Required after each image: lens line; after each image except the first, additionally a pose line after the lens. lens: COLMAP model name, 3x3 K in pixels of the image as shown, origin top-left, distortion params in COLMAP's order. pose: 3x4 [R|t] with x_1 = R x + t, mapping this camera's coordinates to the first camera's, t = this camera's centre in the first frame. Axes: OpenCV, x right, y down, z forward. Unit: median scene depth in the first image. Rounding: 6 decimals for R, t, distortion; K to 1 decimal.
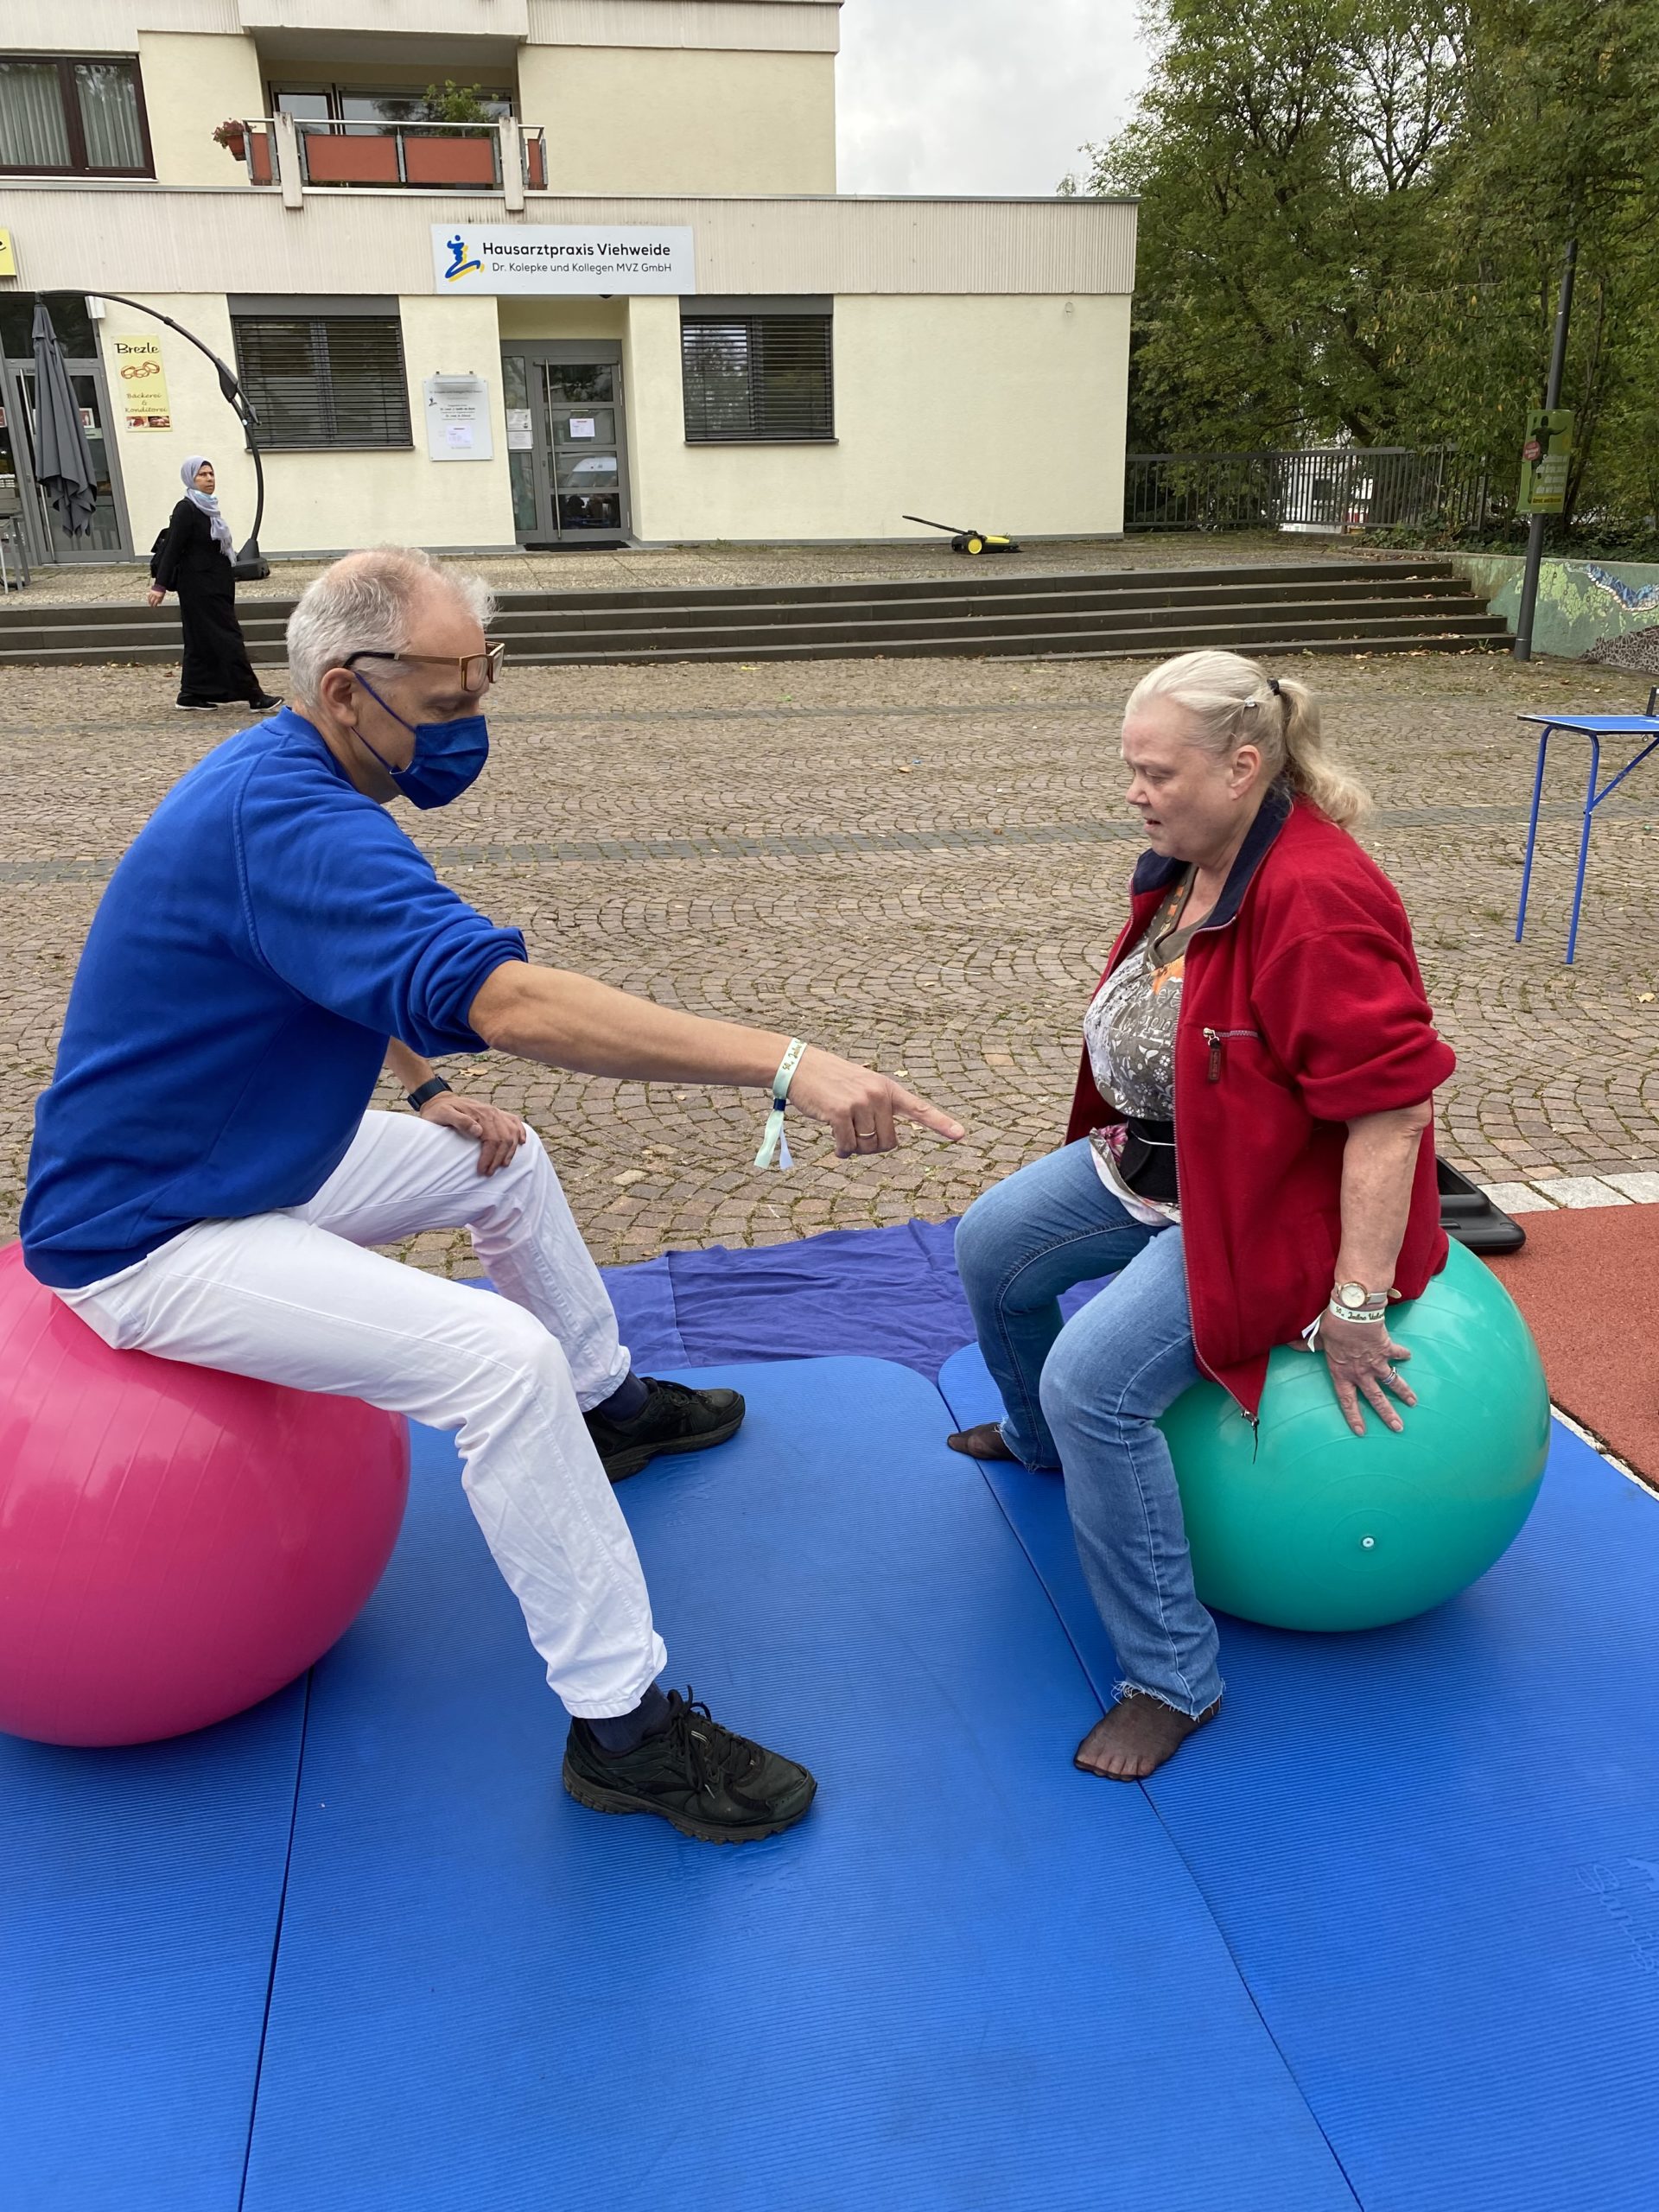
lens RADIAL K [[1677.0, 0, 833.4], [0, 1677.0, 1101.9], [0, 0, 1]] dist [0.003956, 0.012709]
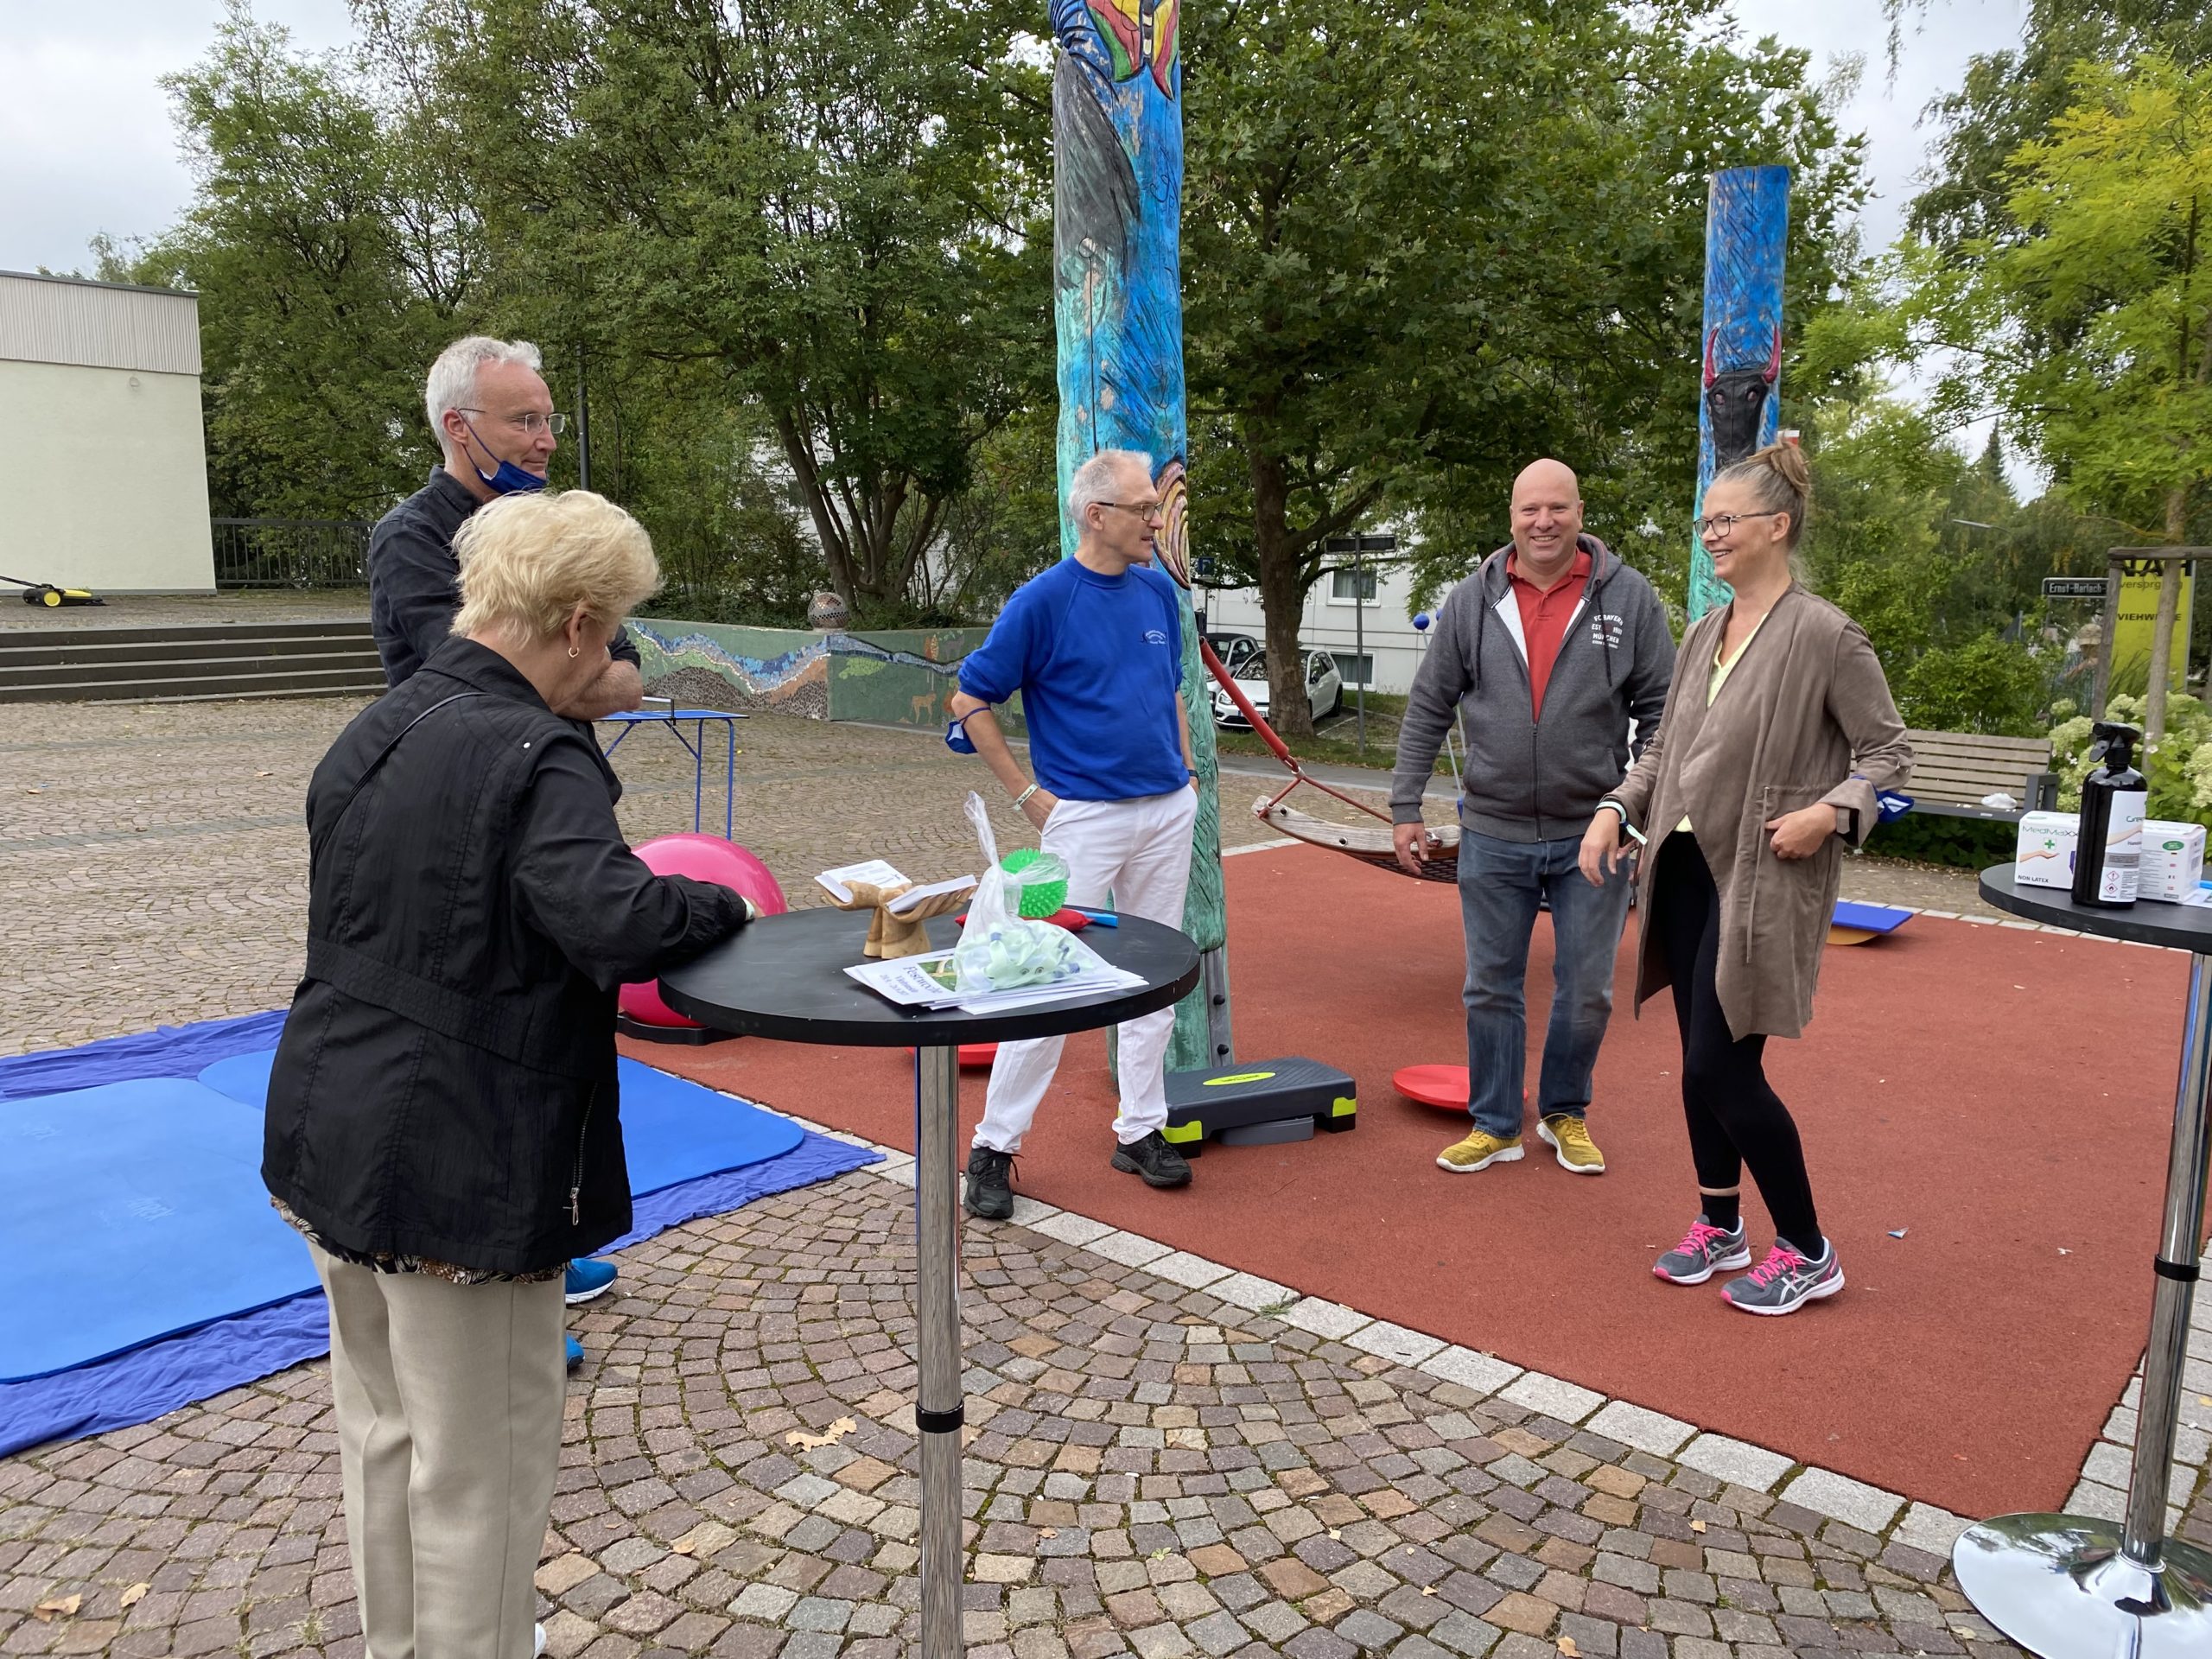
lens RADIAL K [[1677.0, 0, 1103.3], [0, 1677.0, 825.1], [0, 0, 1]] dist [0.003956, 0.012709]
pose [[0.796256, -0.066728, 0.601268, -0.028551], [0.178932, 0.975406, -0.128708, 0.040313], [-0.577892, 0.210071, 0.788613, -0.120781]]
